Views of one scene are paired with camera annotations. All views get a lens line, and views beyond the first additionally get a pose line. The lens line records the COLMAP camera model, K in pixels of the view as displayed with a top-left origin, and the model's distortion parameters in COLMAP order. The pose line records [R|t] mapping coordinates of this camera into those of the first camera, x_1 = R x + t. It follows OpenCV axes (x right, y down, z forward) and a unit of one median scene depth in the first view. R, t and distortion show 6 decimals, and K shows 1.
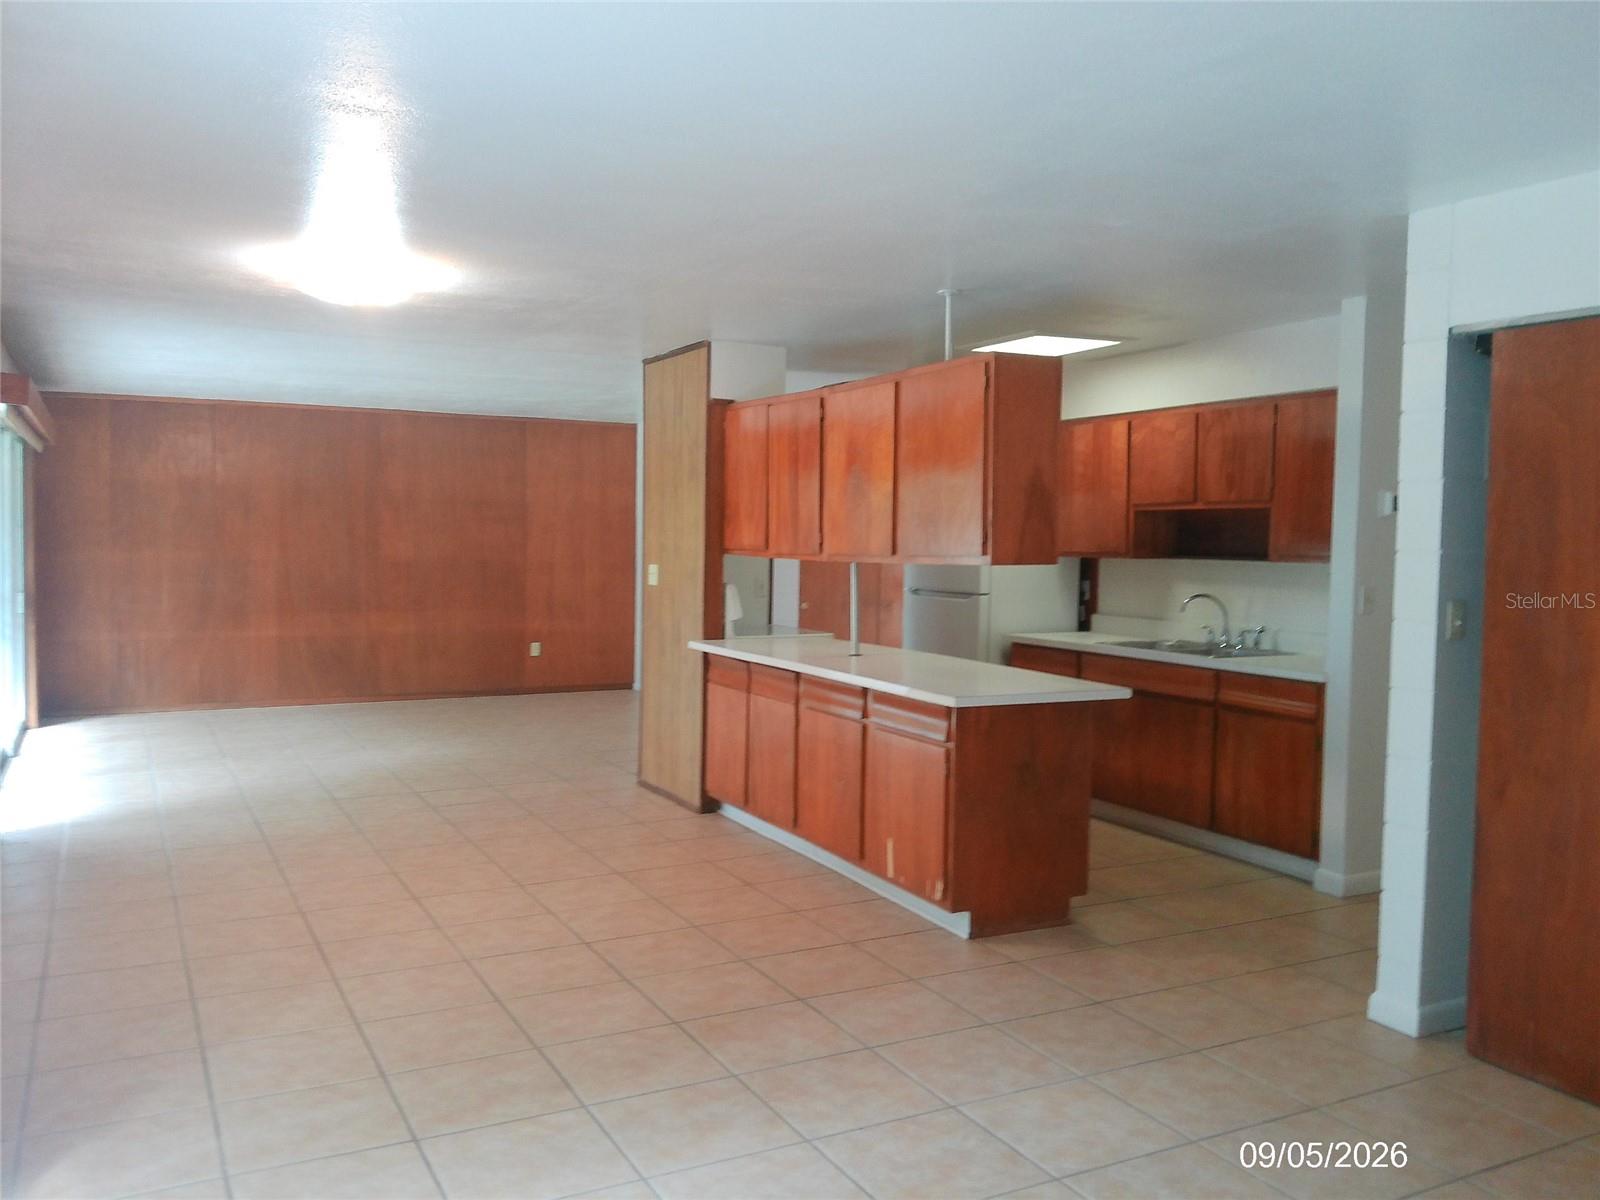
lens RADIAL K [[1314.7, 0, 799.3], [0, 1314.7, 595.3], [0, 0, 1]] dist [0.080051, -0.145863]
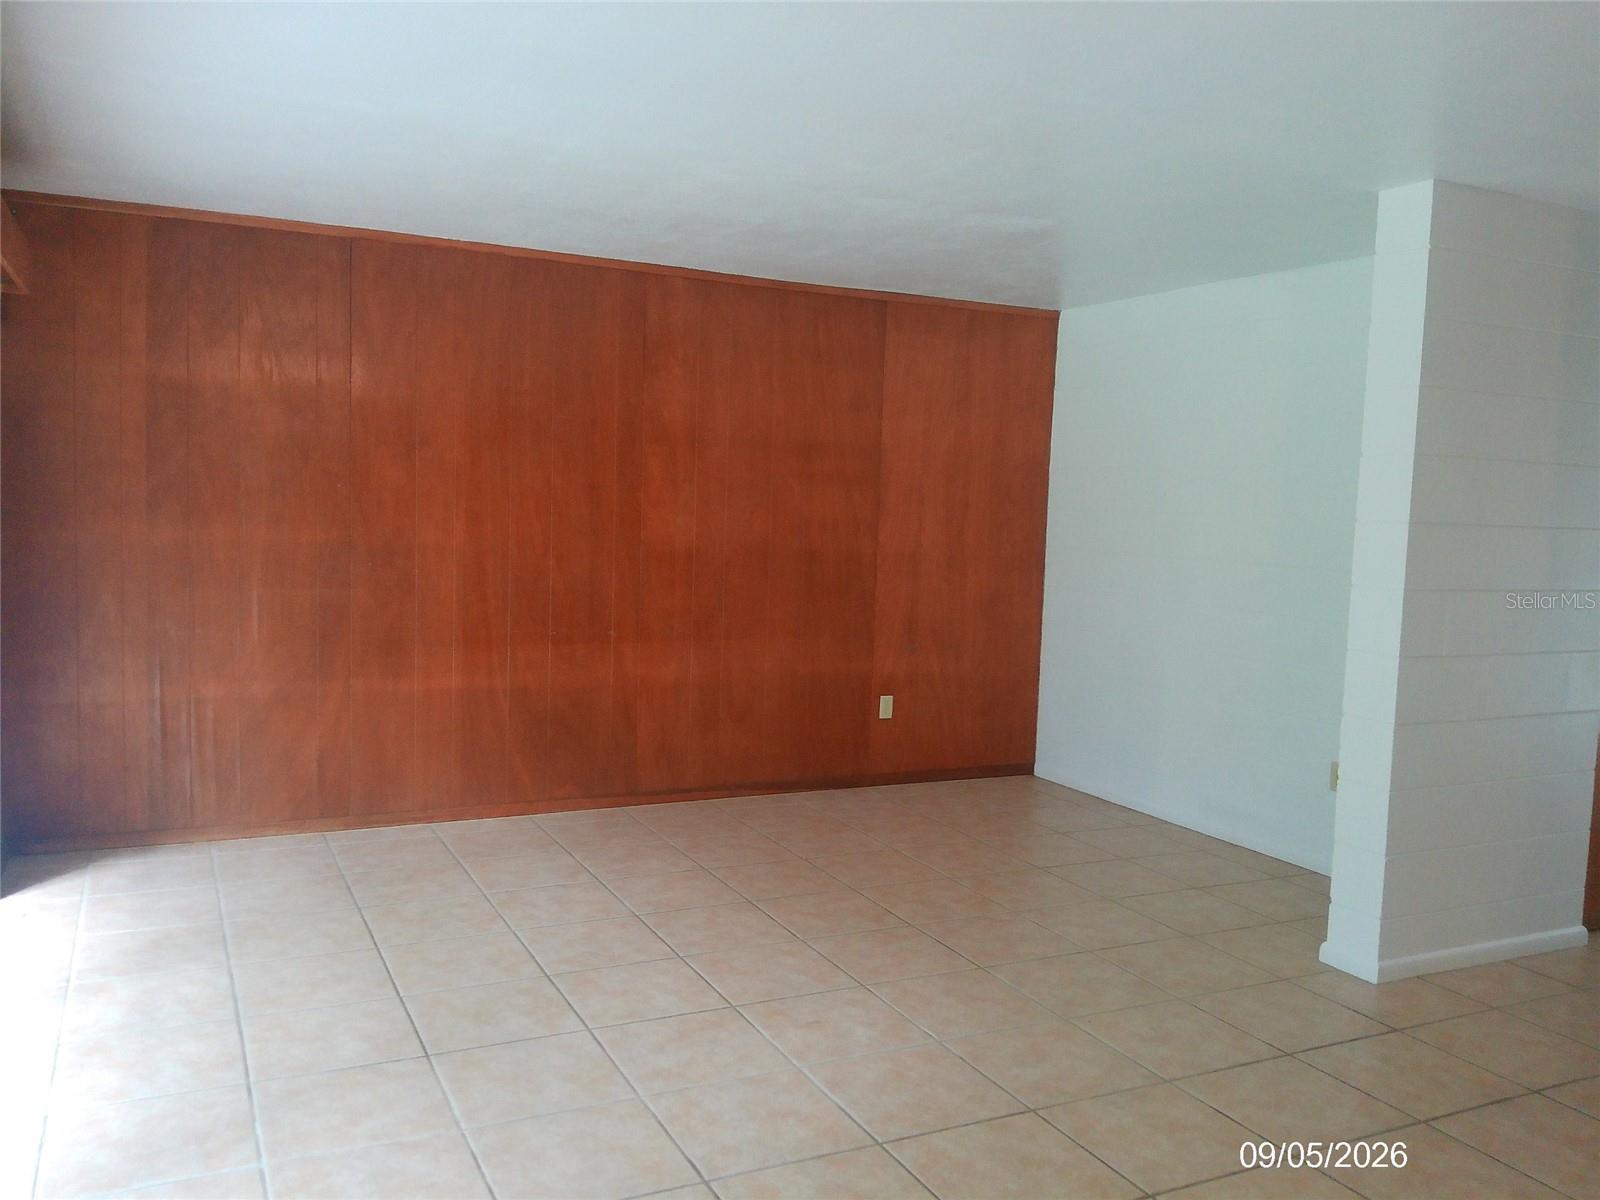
lens RADIAL K [[1314.7, 0, 804.1], [0, 1314.7, 602.5], [0, 0, 1]] dist [0.080051, -0.145863]
pose [[0.999562, 0.025999, -0.014112, -0.242333], [-0.025425, 0.998900, 0.039397, -0.026700], [0.015121, -0.039021, 0.999124, 0.462285]]
